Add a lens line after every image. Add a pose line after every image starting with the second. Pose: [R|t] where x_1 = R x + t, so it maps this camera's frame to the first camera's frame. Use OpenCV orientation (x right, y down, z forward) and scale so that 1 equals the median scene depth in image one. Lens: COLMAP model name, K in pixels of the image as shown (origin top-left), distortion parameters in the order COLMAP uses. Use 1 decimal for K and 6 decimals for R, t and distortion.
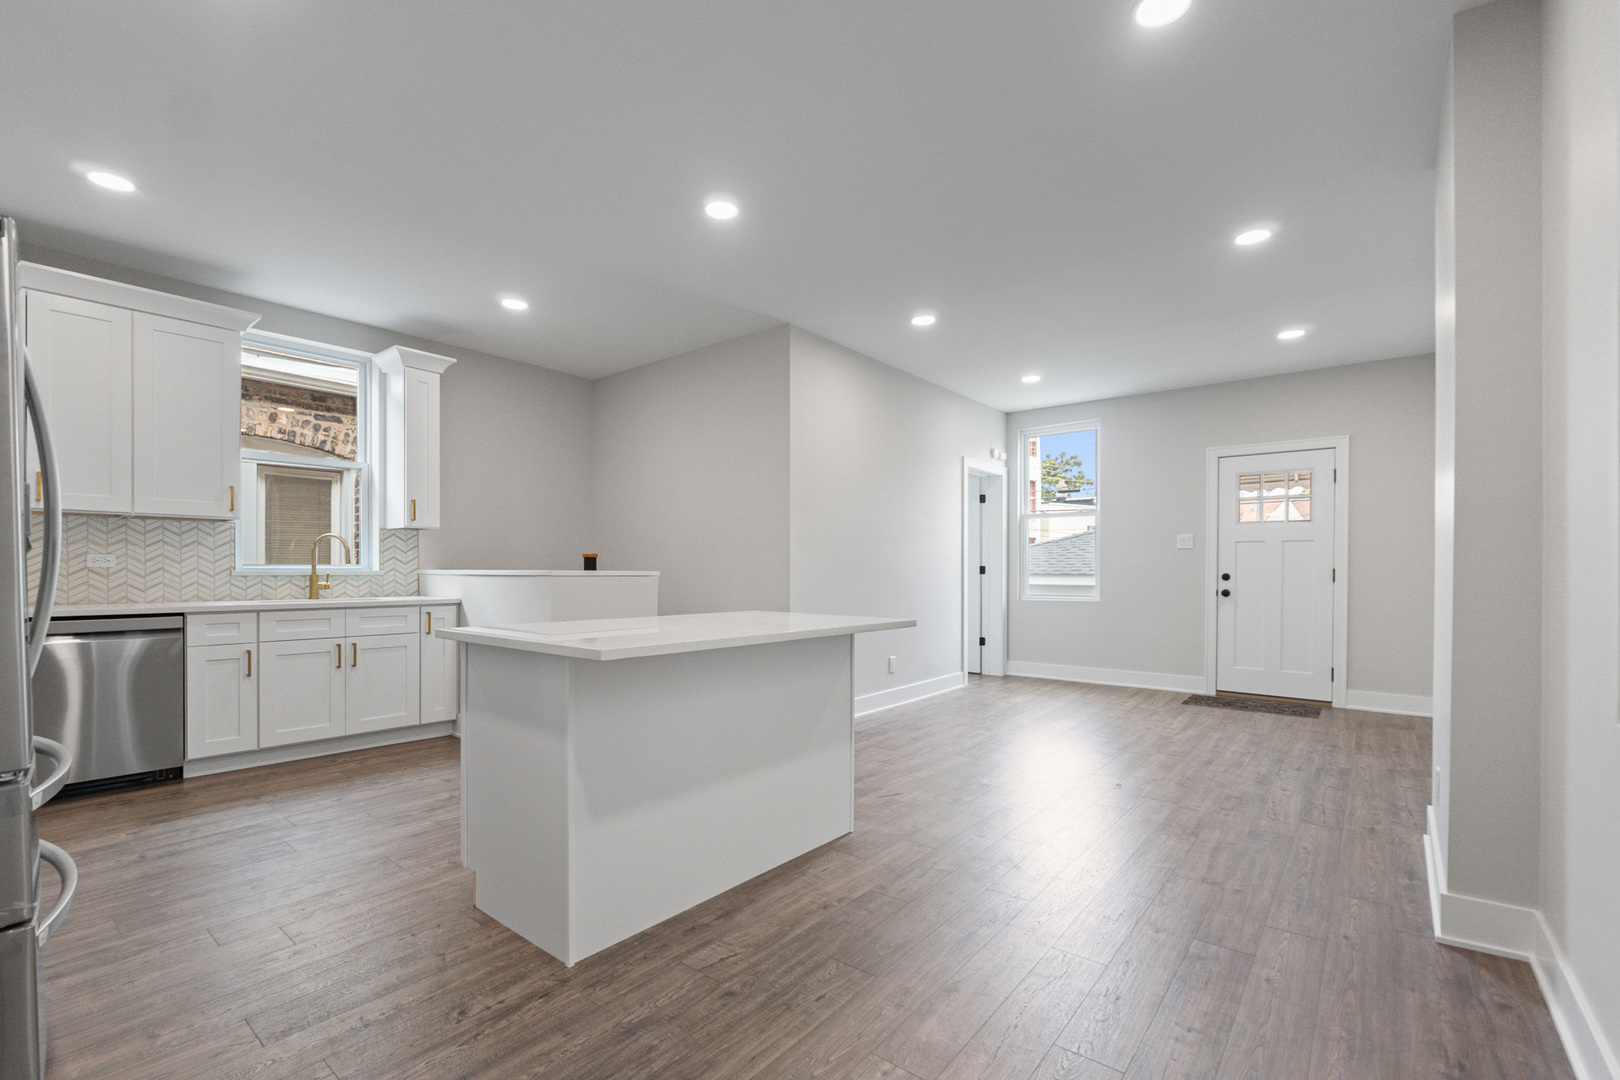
lens RADIAL K [[712.3, 0, 808.7], [0, 712.3, 575.2], [0, 0, 1]] dist [-0.001050, -0.000295]
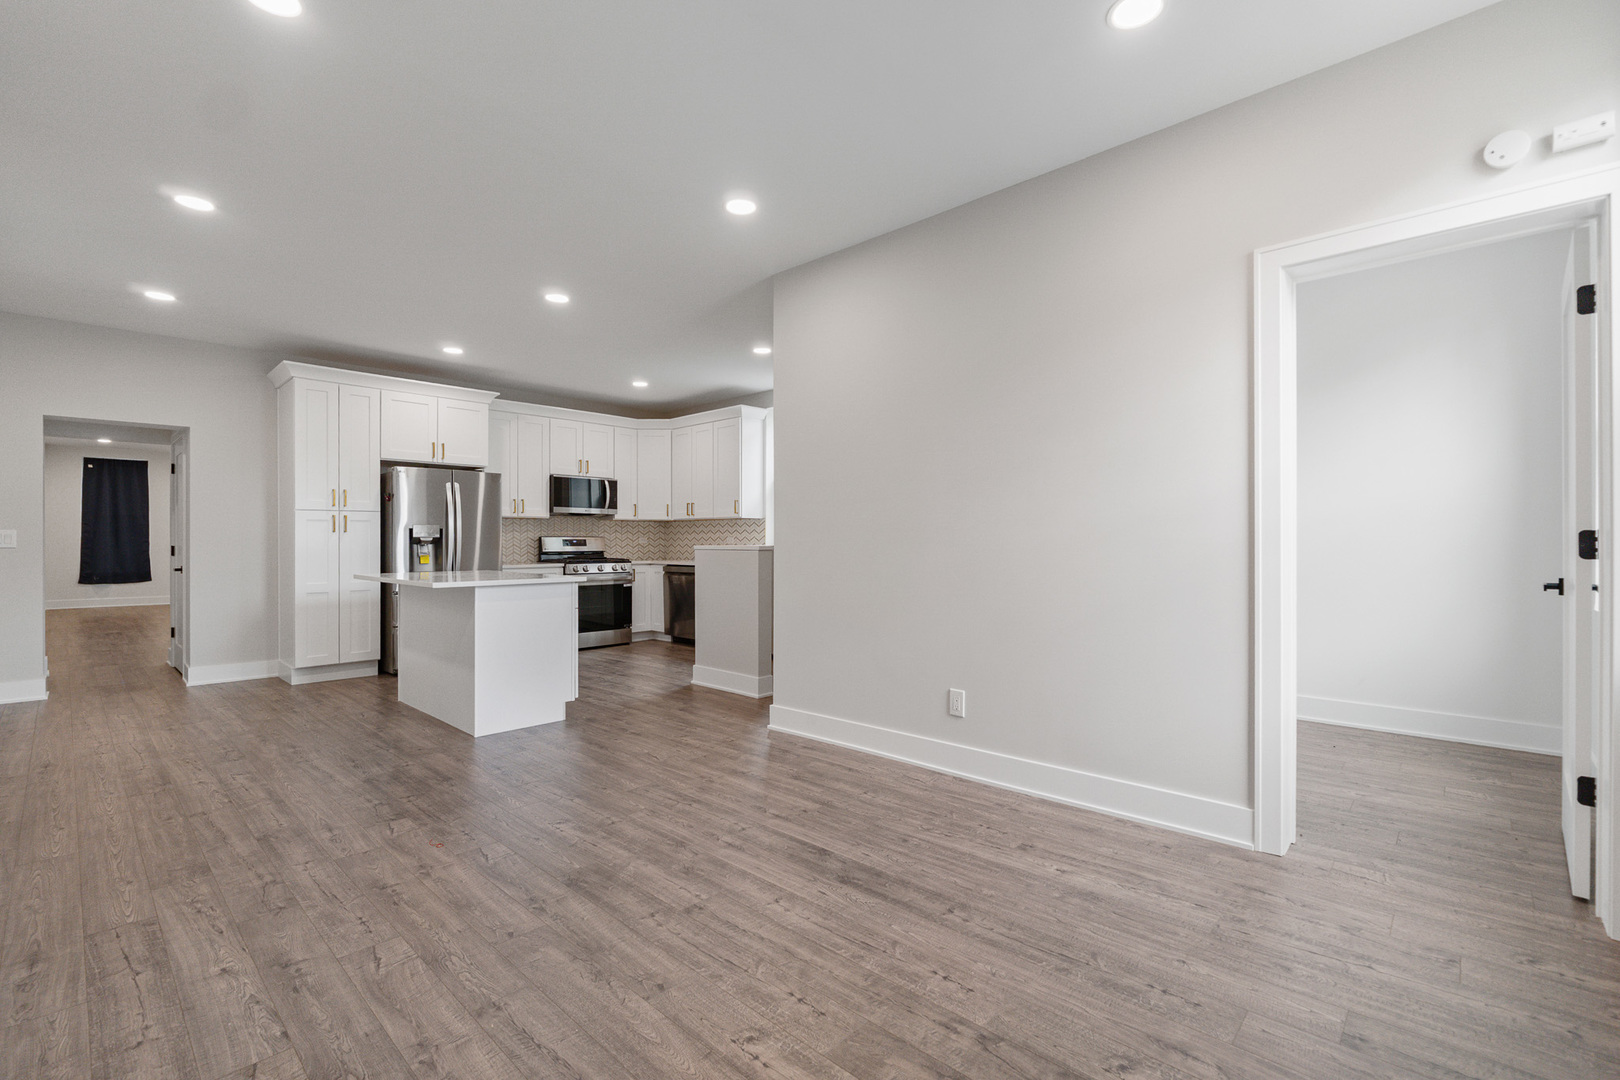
lens RADIAL K [[712.3, 0, 810.1], [0, 712.3, 543.2], [0, 0, 1]] dist [-0.001050, -0.000295]
pose [[-0.085285, -0.003612, -0.996350, 1.237032], [-0.004067, 0.999986, -0.003277, -0.012180], [0.996348, 0.003773, -0.085299, 1.579418]]
